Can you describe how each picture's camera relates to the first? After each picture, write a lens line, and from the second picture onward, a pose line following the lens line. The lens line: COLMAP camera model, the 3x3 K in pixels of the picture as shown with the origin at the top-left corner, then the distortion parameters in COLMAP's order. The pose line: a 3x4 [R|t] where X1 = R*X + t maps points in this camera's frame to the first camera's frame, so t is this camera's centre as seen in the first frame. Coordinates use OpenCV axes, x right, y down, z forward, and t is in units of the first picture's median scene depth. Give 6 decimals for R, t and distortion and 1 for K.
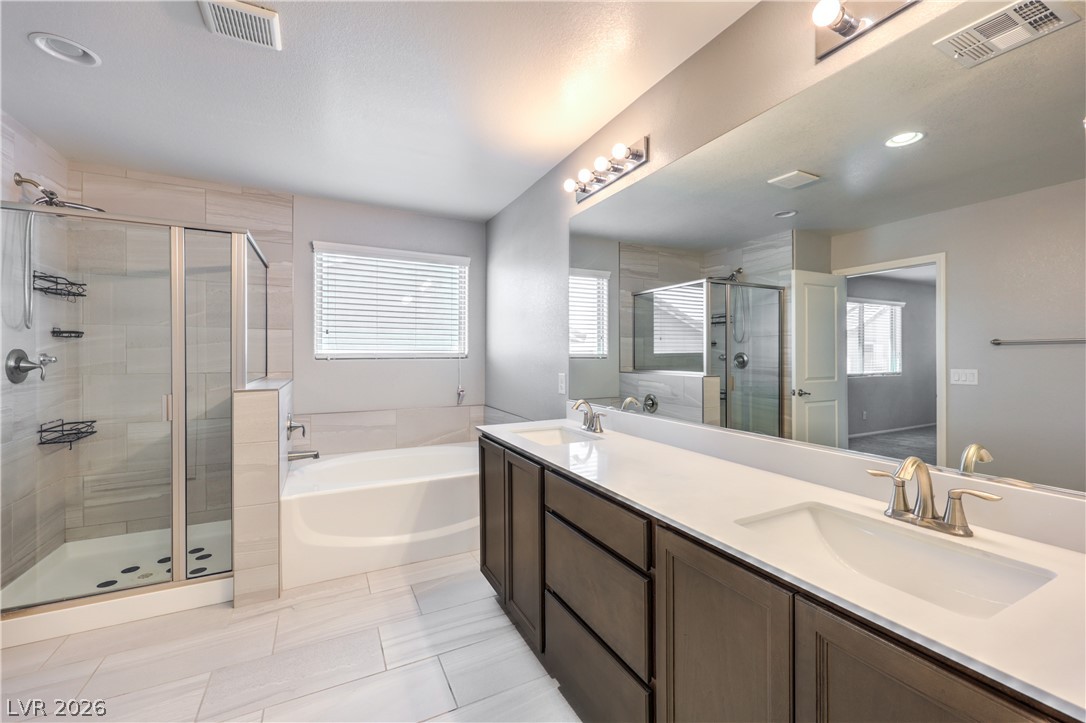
lens RADIAL K [[442.6, 0, 546.3], [0, 442.6, 357.8], [0, 0, 1]] dist [0.000912, 0.000308]
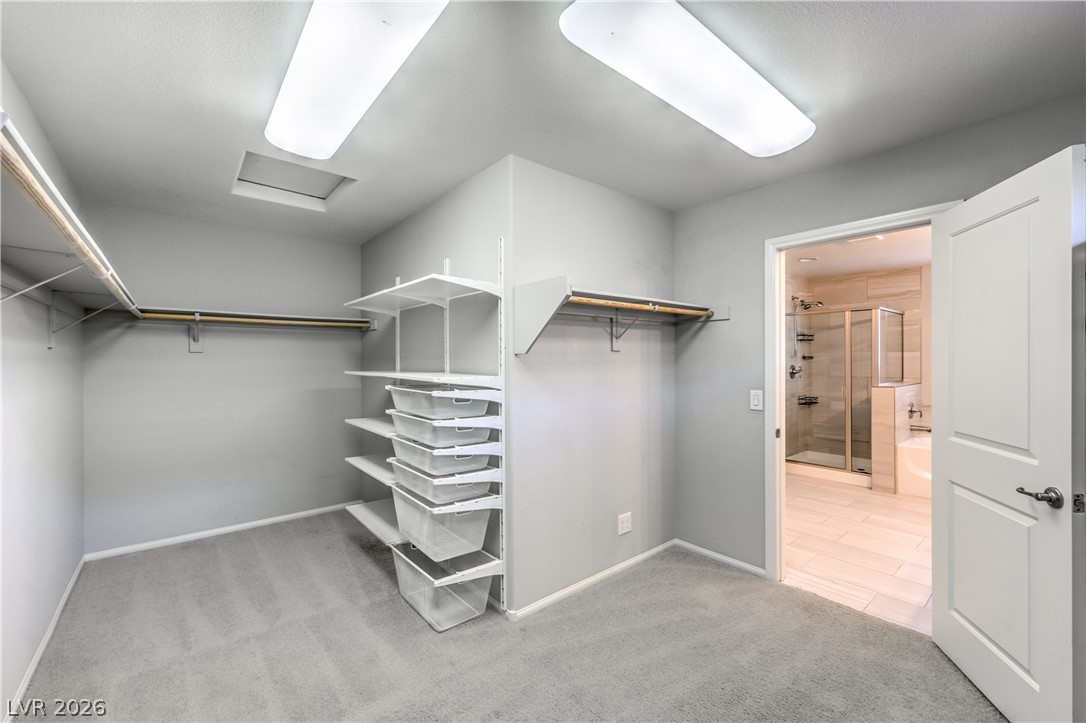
lens RADIAL K [[442.6, 0, 548.9], [0, 442.6, 362.4], [0, 0, 1]] dist [0.000912, 0.000308]
pose [[0.229982, 0.005908, -0.973177, 0.820569], [0.002613, 0.999974, 0.006688, -0.048935], [0.973191, -0.004081, 0.229960, -0.811285]]
